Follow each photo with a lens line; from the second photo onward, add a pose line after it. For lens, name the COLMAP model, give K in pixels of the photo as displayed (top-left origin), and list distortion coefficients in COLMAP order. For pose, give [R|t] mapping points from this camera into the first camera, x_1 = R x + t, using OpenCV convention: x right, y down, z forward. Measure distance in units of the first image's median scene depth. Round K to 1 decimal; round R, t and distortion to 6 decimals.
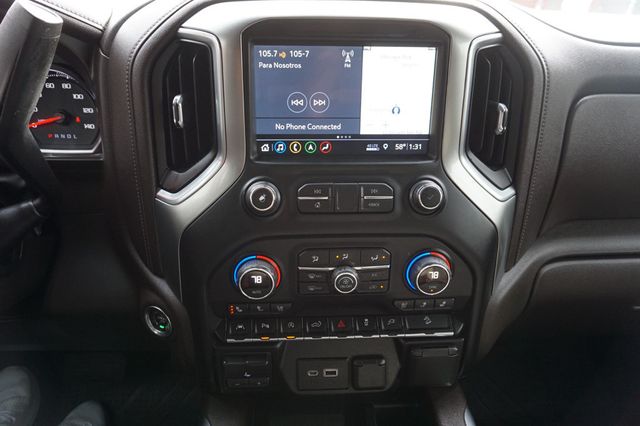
lens RADIAL K [[436.7, 0, 320.0], [0, 436.7, 213.0], [0, 0, 1]] dist [-0.036274, 0.033053]
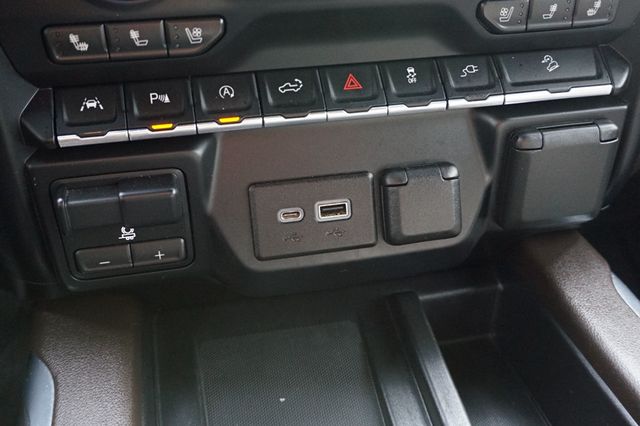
lens RADIAL K [[638.5, 0, 320.0], [0, 638.5, 213.0], [0, 0, 1]] dist [-0.004408, 0.002783]
pose [[0.986221, -0.100058, 0.131748, -0.071049], [0.078735, 0.984273, 0.158137, 0.284176], [-0.145499, -0.145585, 0.978588, 0.421670]]
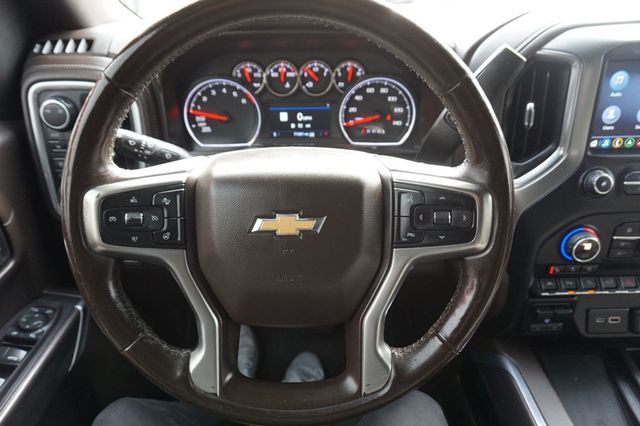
lens RADIAL K [[436.7, 0, 320.0], [0, 436.7, 213.0], [0, 0, 1]] dist [-0.036274, 0.033053]
pose [[0.998162, -0.004670, -0.060415, -0.783642], [0.008696, 0.997745, 0.066560, -0.035249], [0.059968, -0.066963, 0.995952, -0.291615]]
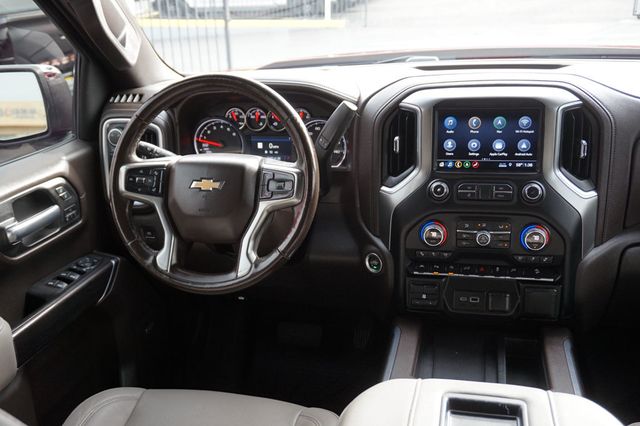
lens RADIAL K [[638.5, 0, 320.0], [0, 638.5, 213.0], [0, 0, 1]] dist [-0.004408, 0.002783]
pose [[0.953142, 0.036164, -0.300353, 0.188814], [-0.067843, 0.993094, -0.095719, 0.325273], [0.294817, 0.111611, 0.949013, -1.579226]]
